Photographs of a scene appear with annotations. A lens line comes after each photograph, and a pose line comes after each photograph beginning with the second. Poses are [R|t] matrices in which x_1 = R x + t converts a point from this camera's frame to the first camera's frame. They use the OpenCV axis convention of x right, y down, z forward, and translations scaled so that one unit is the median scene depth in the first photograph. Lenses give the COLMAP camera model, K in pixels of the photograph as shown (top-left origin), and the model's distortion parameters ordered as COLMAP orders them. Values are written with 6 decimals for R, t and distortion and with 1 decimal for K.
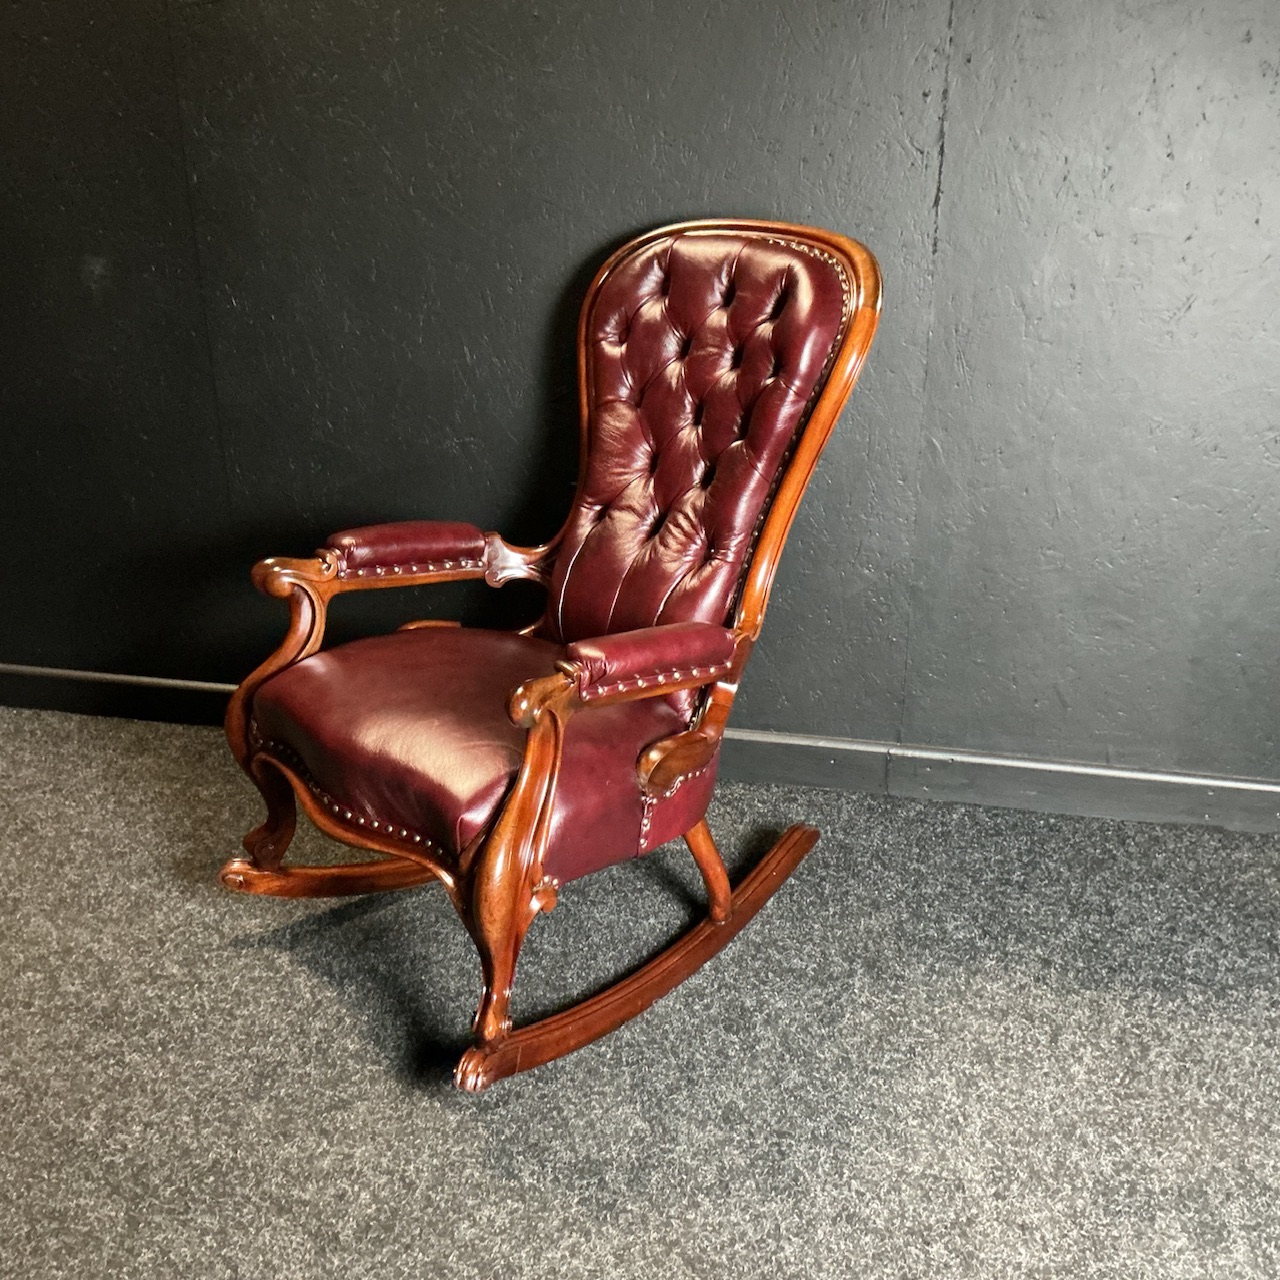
lens RADIAL K [[1413.0, 0, 633.9], [0, 1413.0, 636.2], [0, 0, 1]] dist [0.010530, 0.000000]
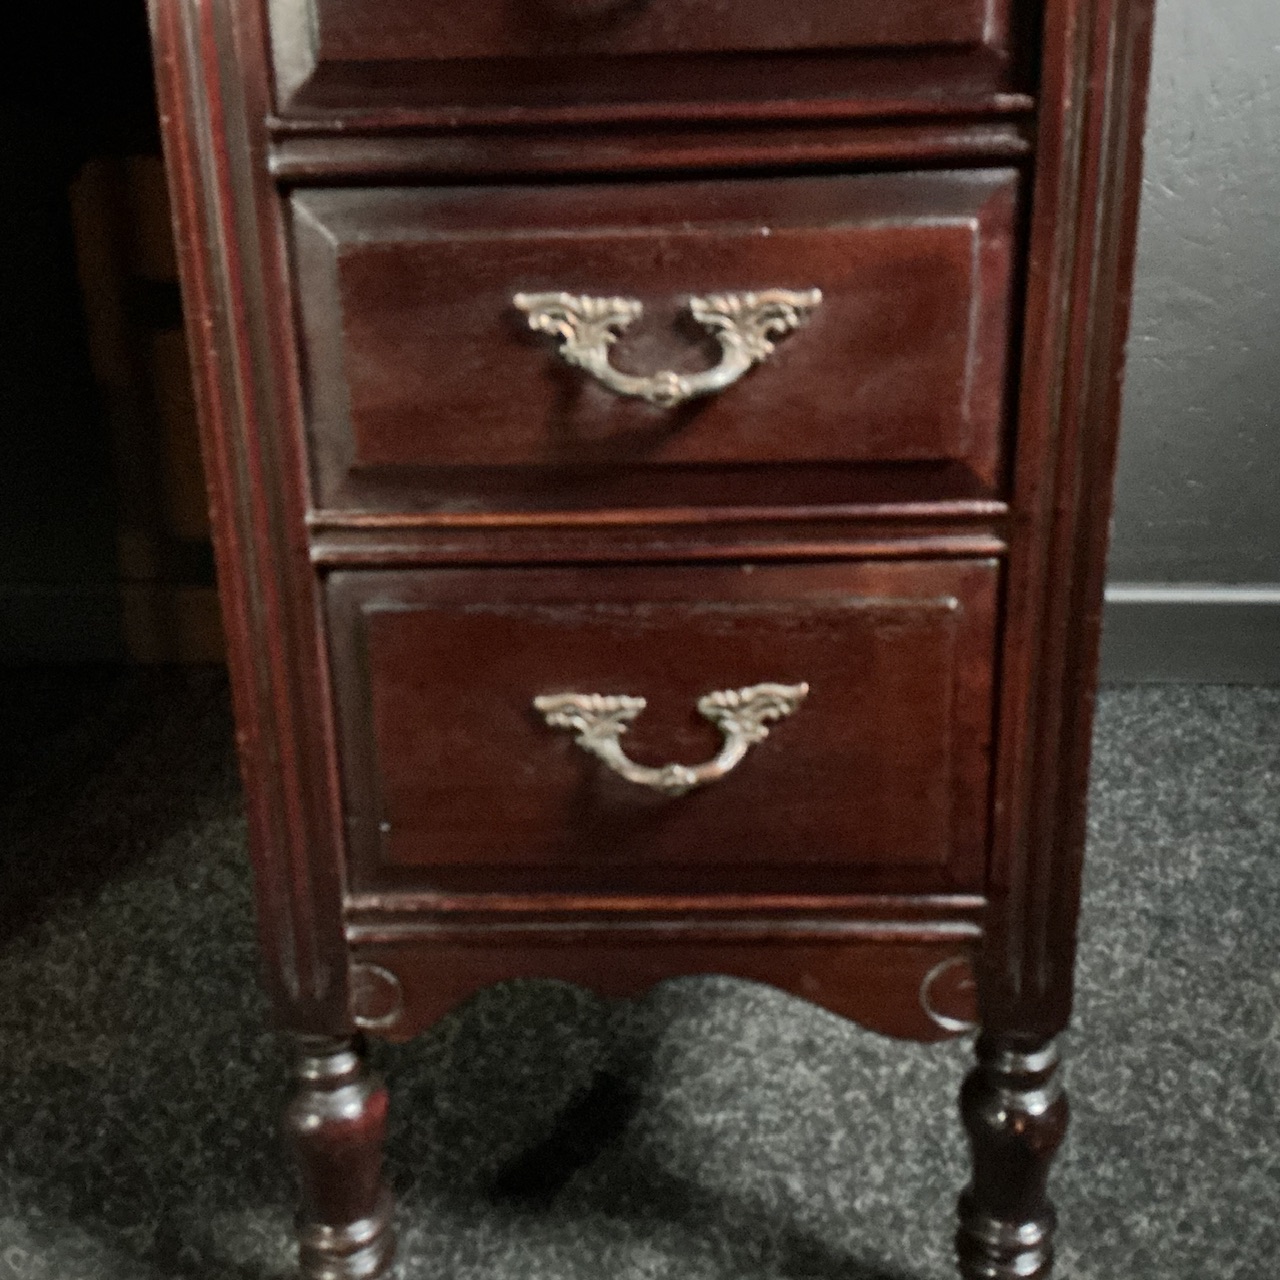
lens RADIAL K [[1413.0, 0, 625.0], [0, 1413.0, 617.2], [0, 0, 1]] dist [0.010530, 0.000000]
pose [[0.991944, -0.049695, 0.116521, 0.062192], [0.058123, 0.995846, -0.070086, 0.144697], [-0.112554, 0.076293, 0.990712, 0.522637]]
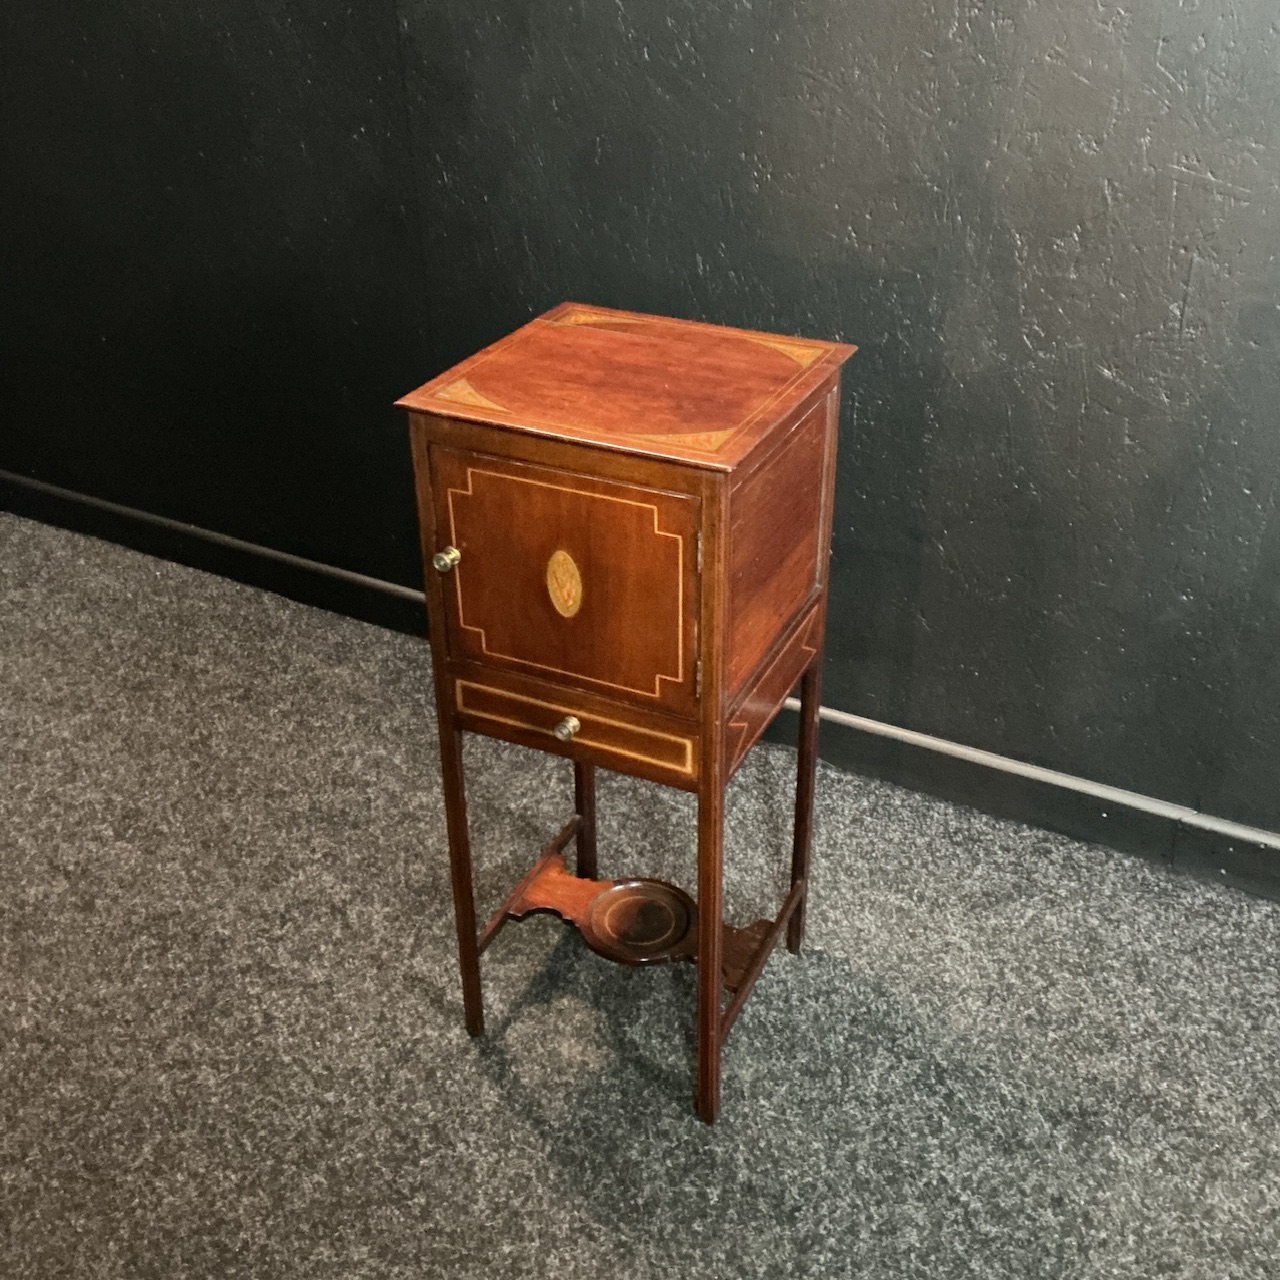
lens RADIAL K [[1413.0, 0, 627.7], [0, 1413.0, 644.1], [0, 0, 1]] dist [0.010530, 0.000000]
pose [[0.955435, 0.140799, -0.259458, 0.089078], [-0.095271, 0.978964, 0.180421, -0.142581], [0.279404, -0.147662, 0.948752, 0.215268]]
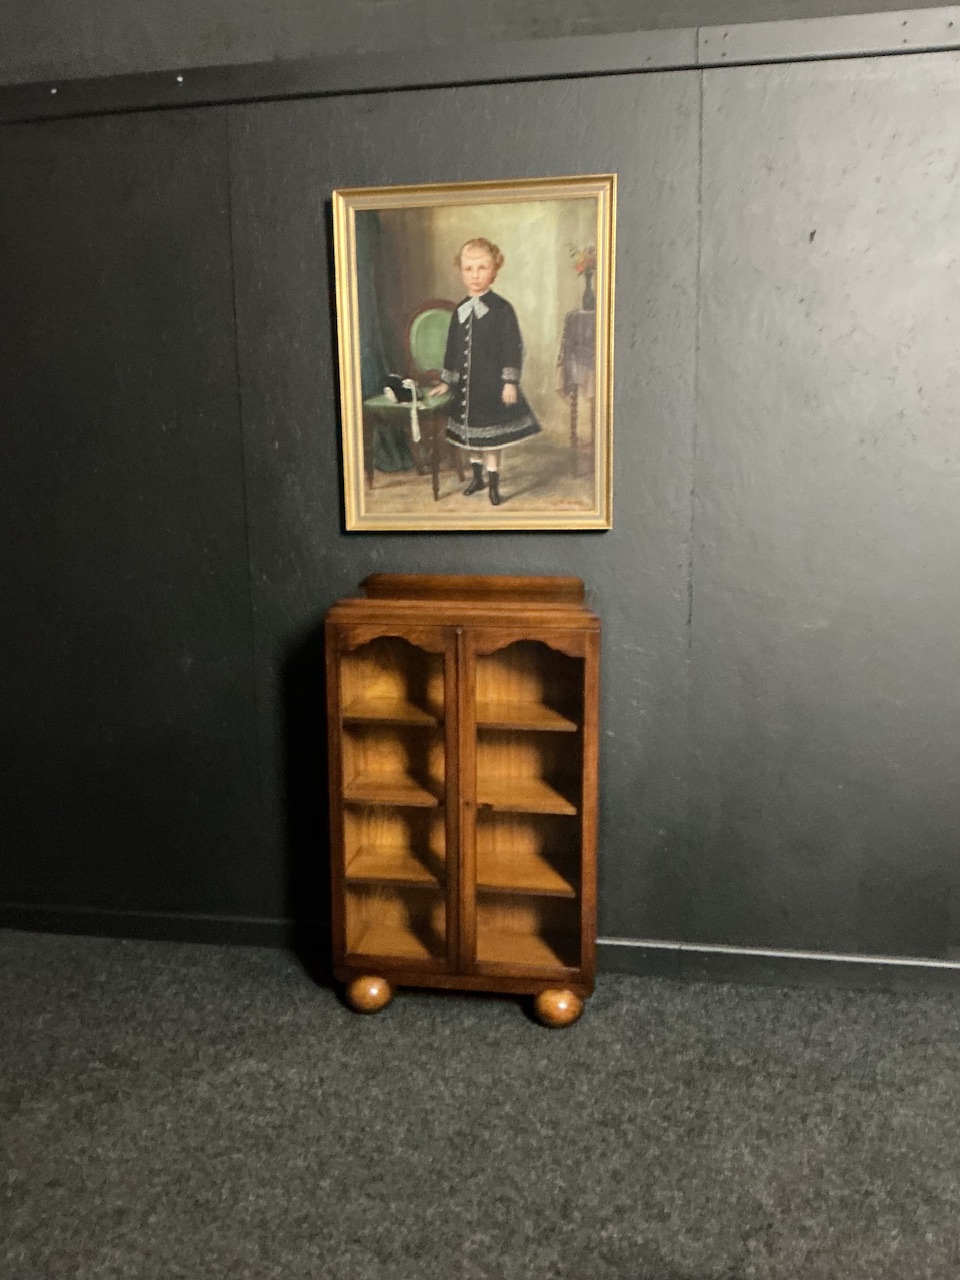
lens RADIAL K [[1053.0, 0, 483.3], [0, 1053.0, 629.8], [0, 0, 1]] dist [0.047447, -0.101291]
pose [[0.998369, -0.014052, 0.055328, -0.116281], [0.026688, 0.971678, -0.234799, 0.008008], [-0.050462, 0.235893, 0.970468, -0.263885]]
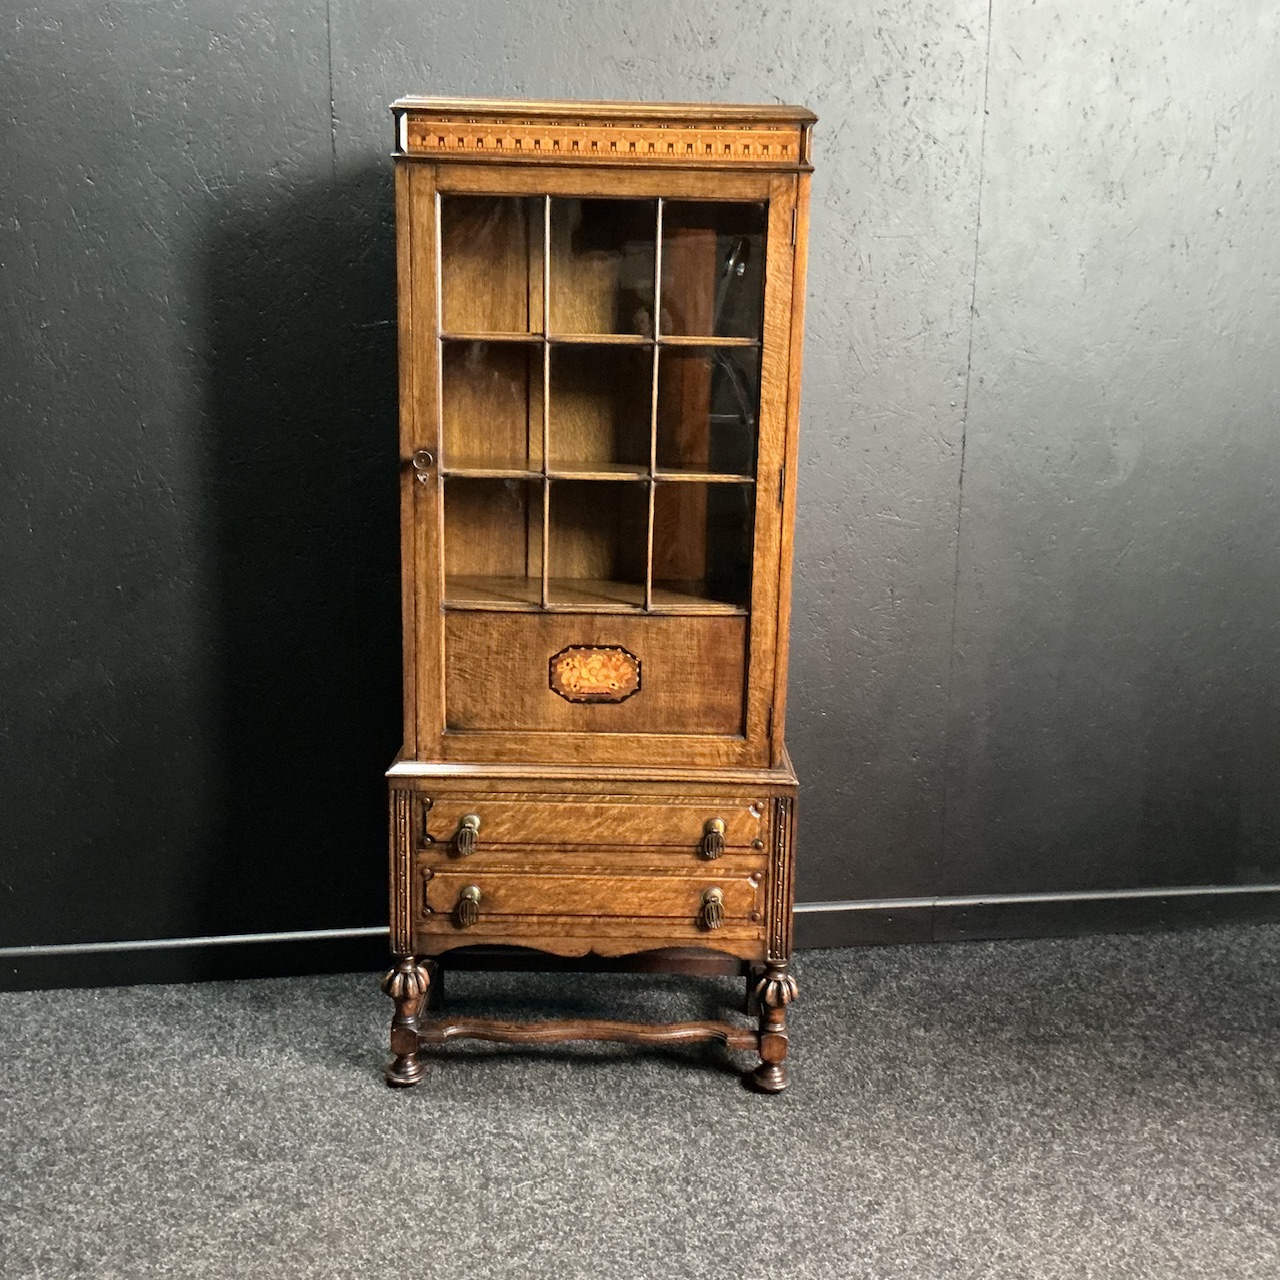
lens RADIAL K [[1413.0, 0, 630.8], [0, 1413.0, 626.6], [0, 0, 1]] dist [0.010530, 0.000000]
pose [[0.931408, -0.059400, 0.359097, -0.566781], [0.123910, 0.979410, -0.159384, 0.008415], [-0.342236, 0.192947, 0.919590, -0.109027]]
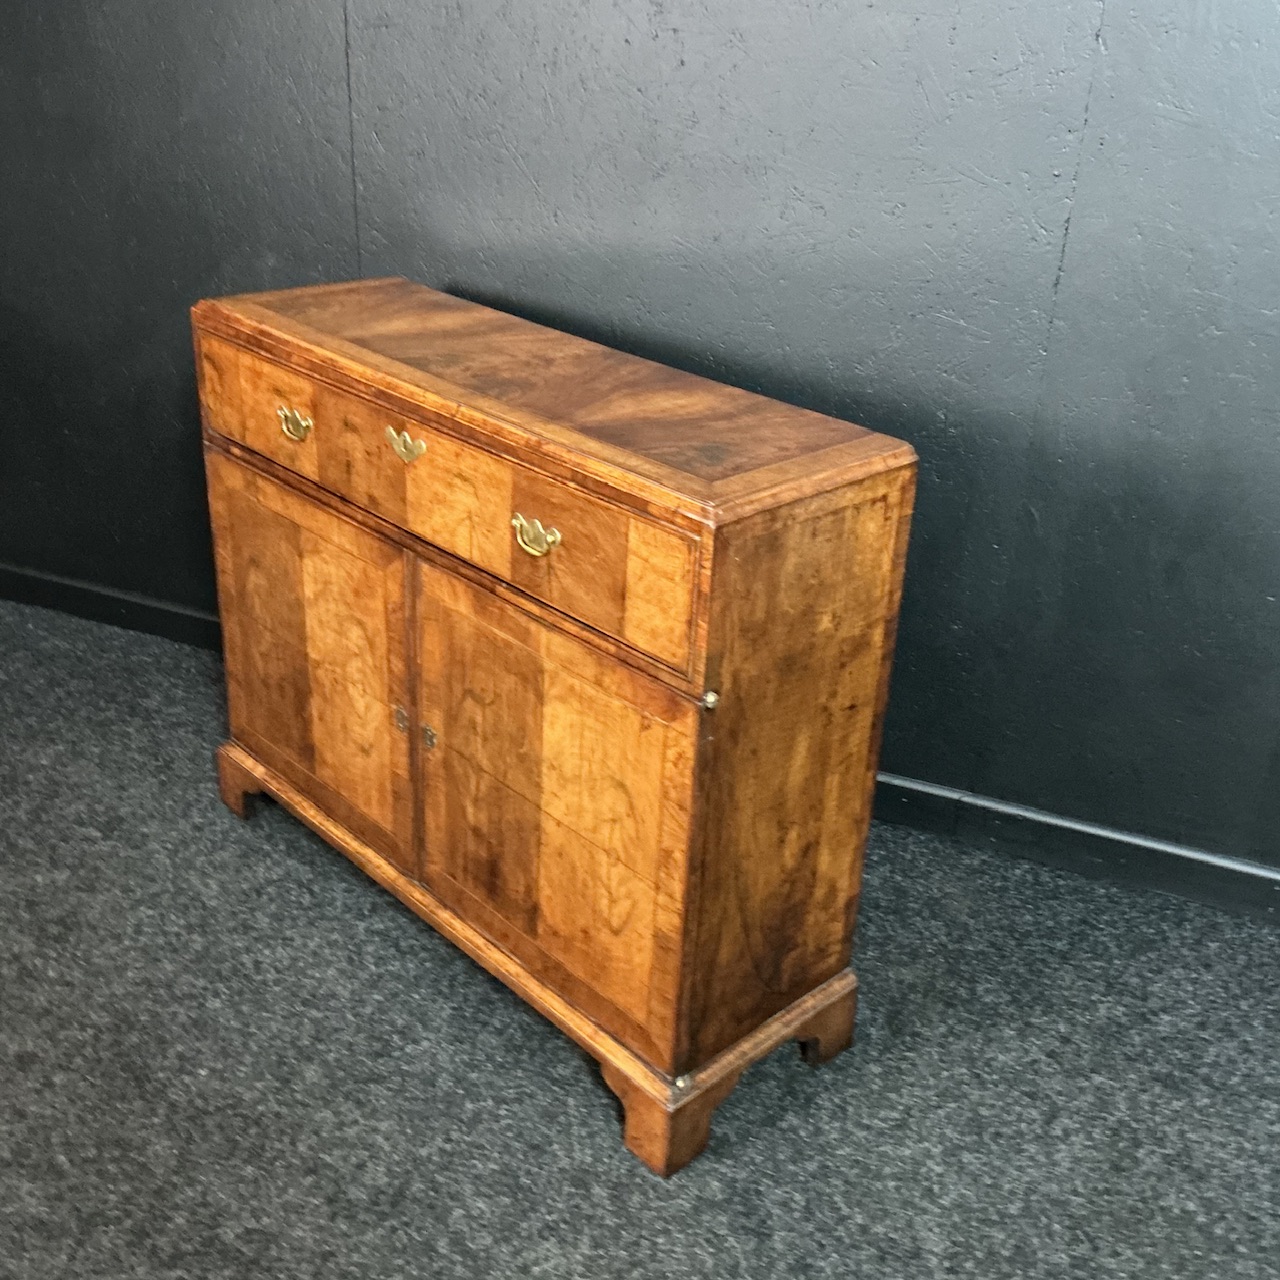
lens RADIAL K [[1413.0, 0, 634.0], [0, 1413.0, 633.5], [0, 0, 1]] dist [0.010530, 0.000000]
pose [[0.983220, 0.115331, -0.141341, 0.089749], [-0.106099, 0.991802, 0.071223, -0.097713], [0.148396, -0.055031, 0.987396, -0.044473]]
